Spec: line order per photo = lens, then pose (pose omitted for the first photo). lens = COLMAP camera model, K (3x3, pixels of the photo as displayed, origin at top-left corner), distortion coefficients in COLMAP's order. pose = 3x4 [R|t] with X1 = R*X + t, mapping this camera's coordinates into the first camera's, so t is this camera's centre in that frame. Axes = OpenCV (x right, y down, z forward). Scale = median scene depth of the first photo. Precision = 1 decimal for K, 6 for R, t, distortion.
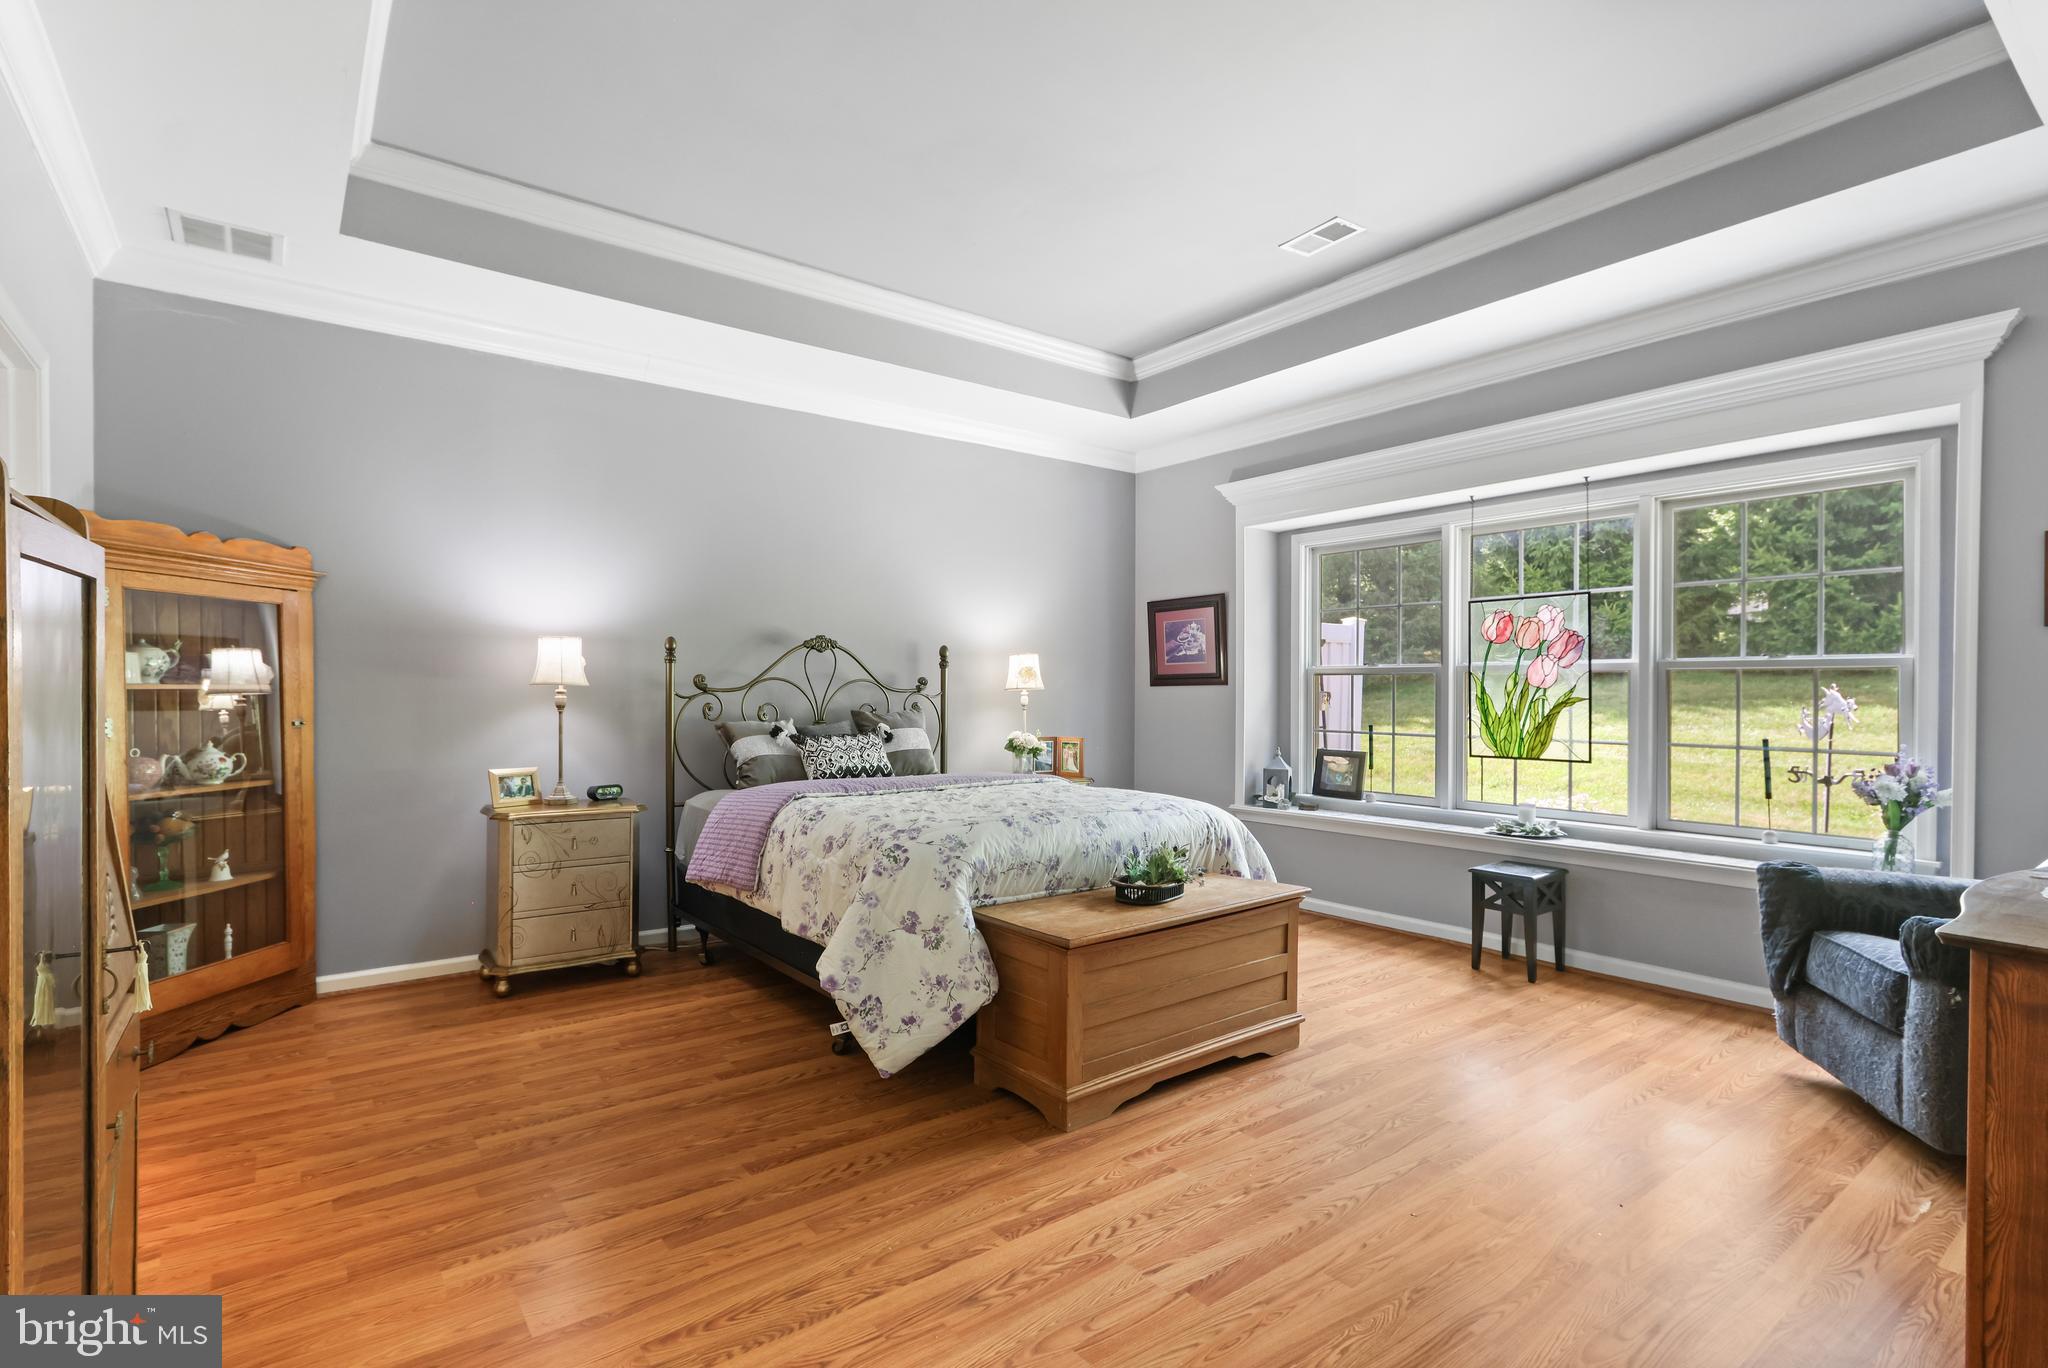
lens RADIAL K [[971.0, 0, 1010.5], [0, 971.0, 693.2], [0, 0, 1]] dist [0.000254, 0.000091]
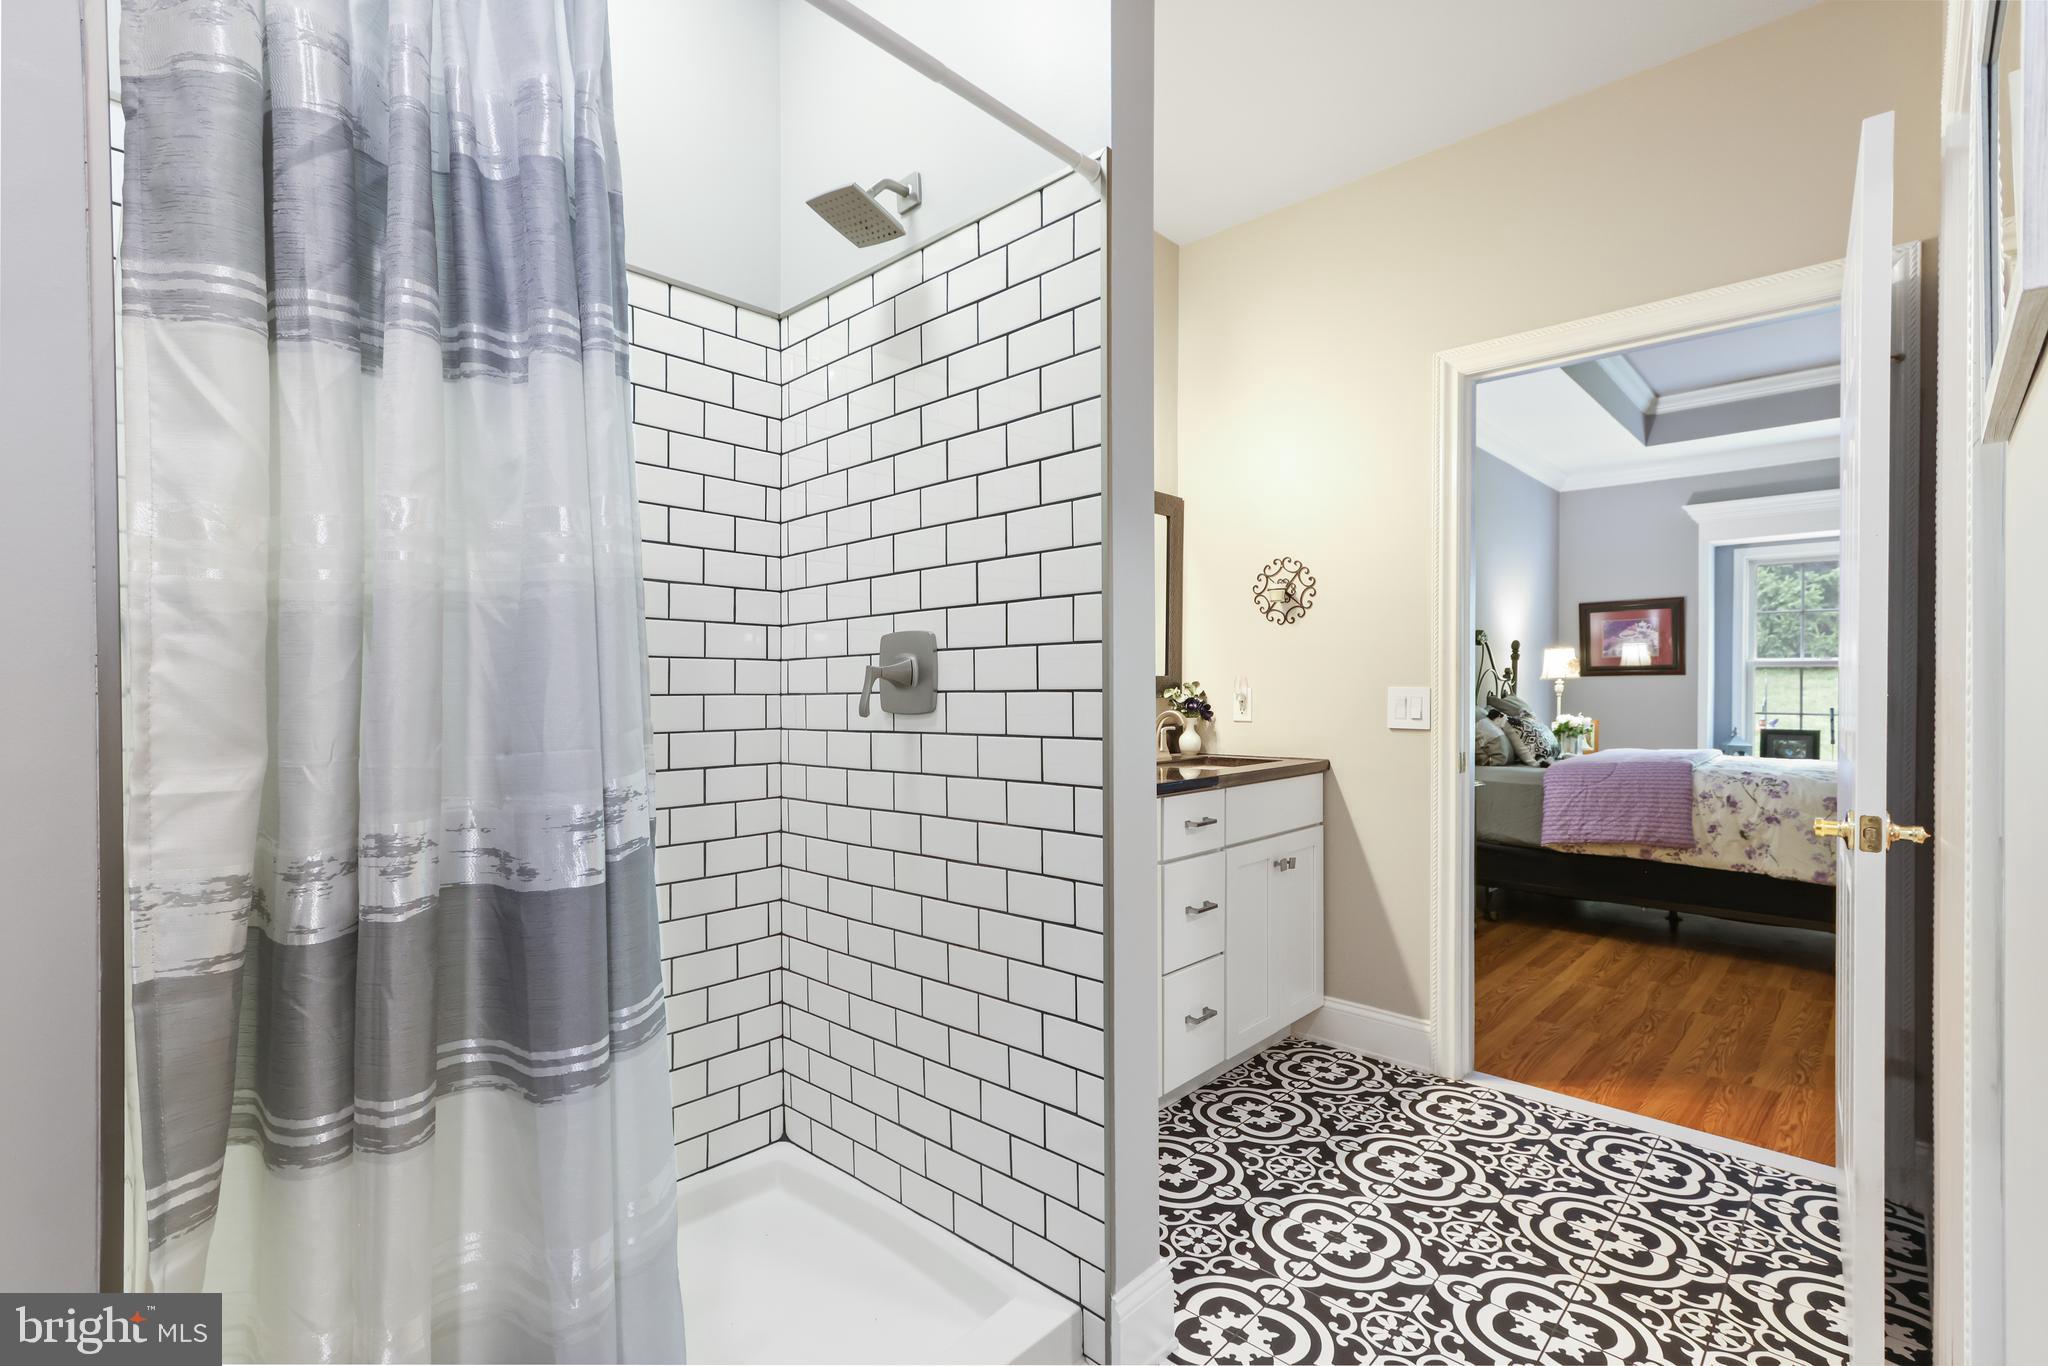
lens RADIAL K [[941.5, 0, 1015.9], [0, 941.5, 687.4], [0, 0, 1]] dist [0.000589, -0.000241]
pose [[0.984502, -0.000870, 0.175374, -1.255142], [0.000611, 0.999999, 0.001531, 0.006151], [-0.175375, -0.001400, 0.984501, 0.023111]]
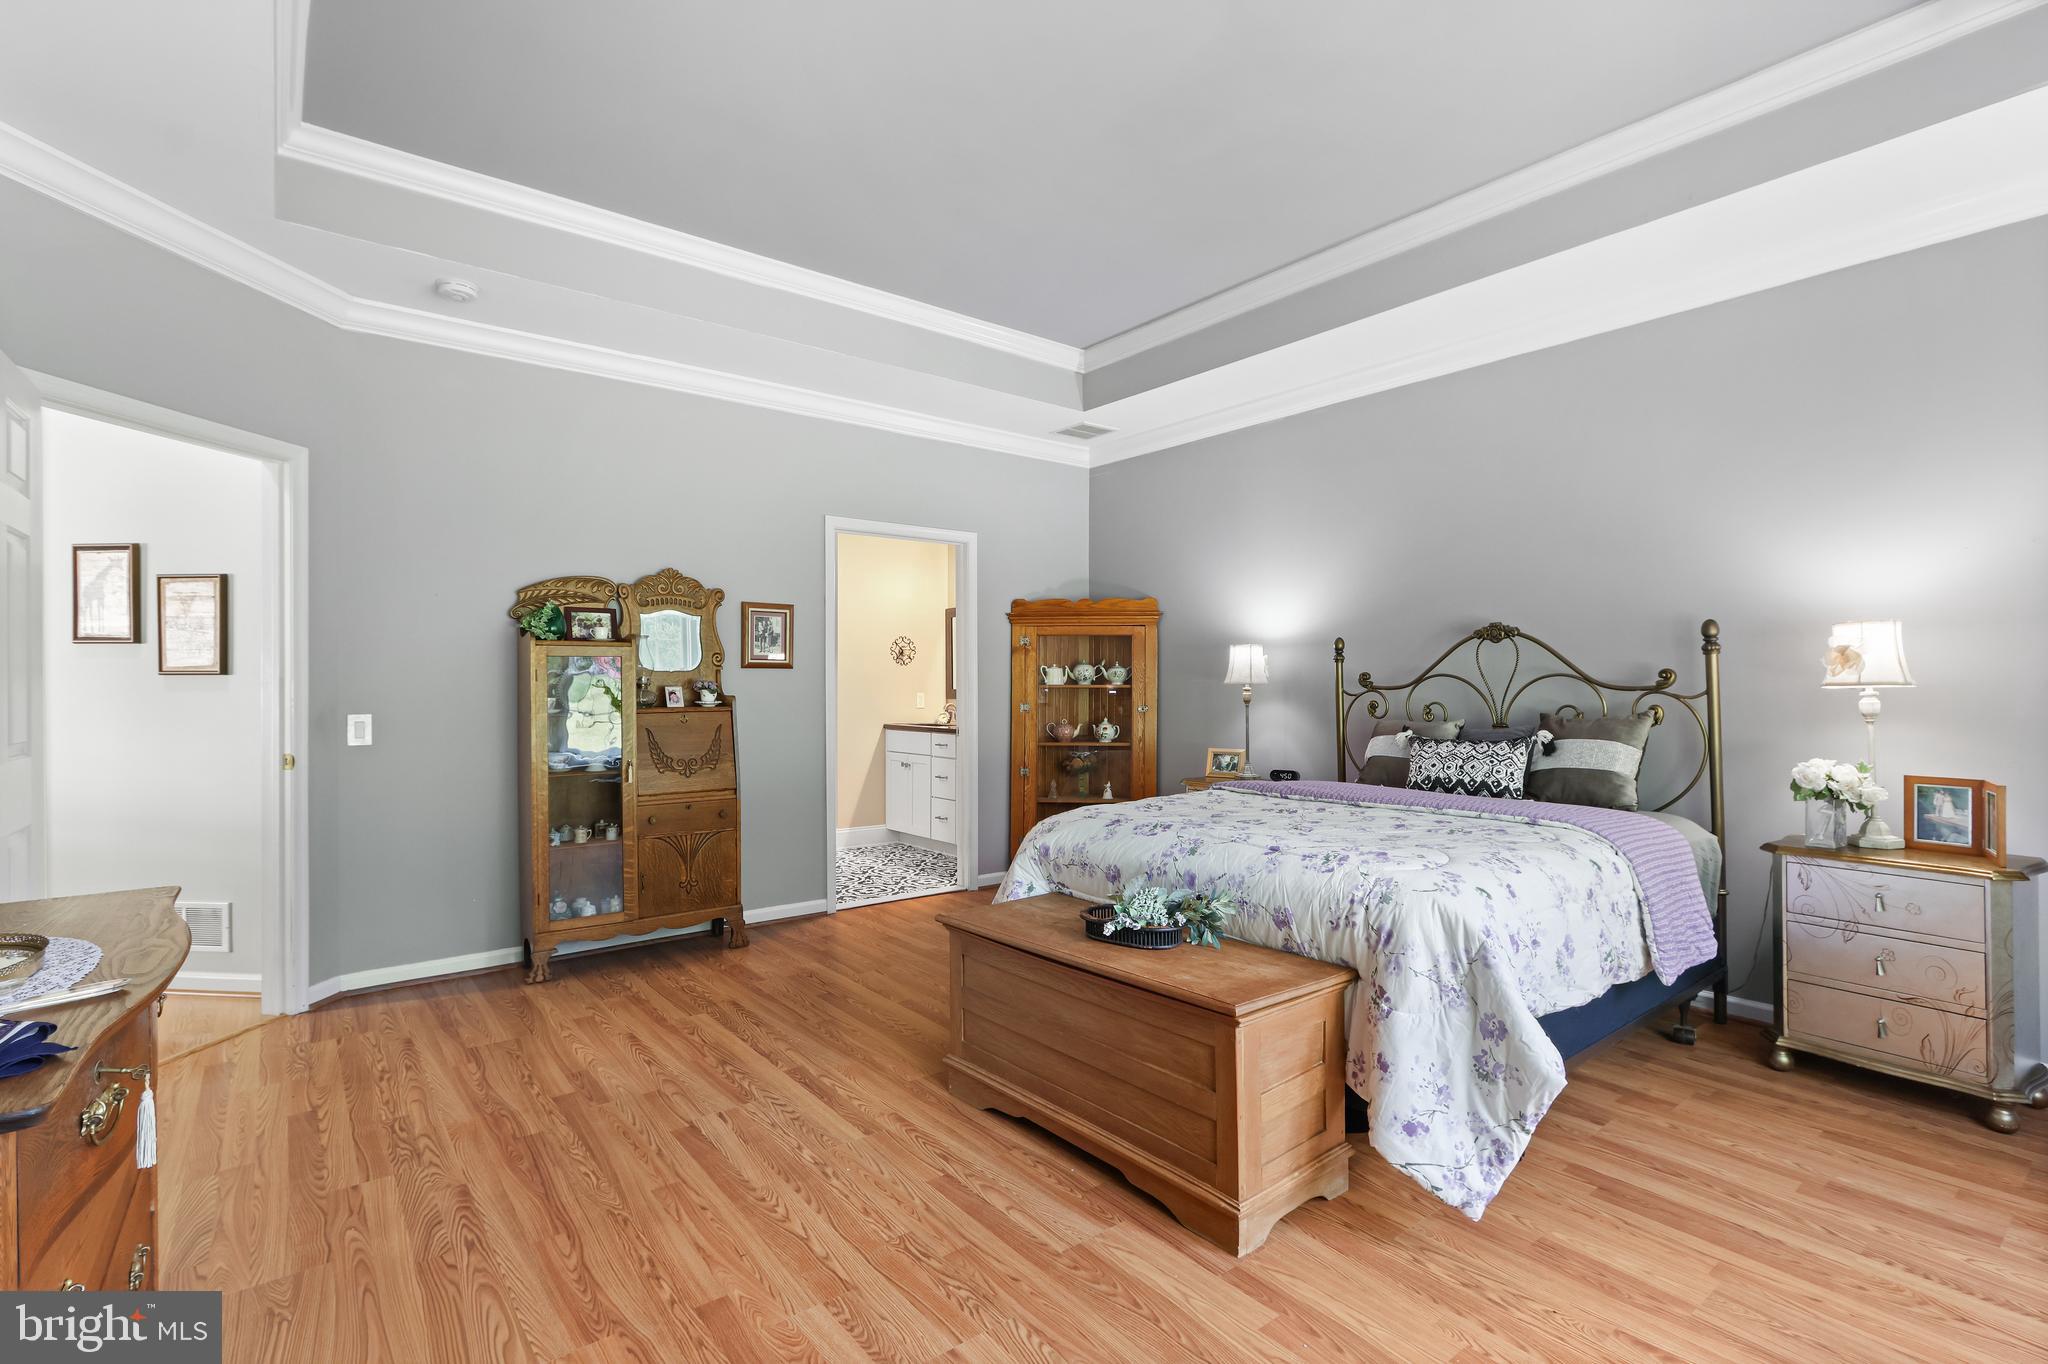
lens RADIAL K [[941.5, 0, 1015.9], [0, 941.5, 686.4], [0, 0, 1]] dist [0.000589, -0.000241]
pose [[0.024204, -0.002295, -0.999704, 0.832291], [-0.002725, 0.999994, -0.002361, -0.001717], [0.999703, 0.002781, 0.024197, 0.778093]]
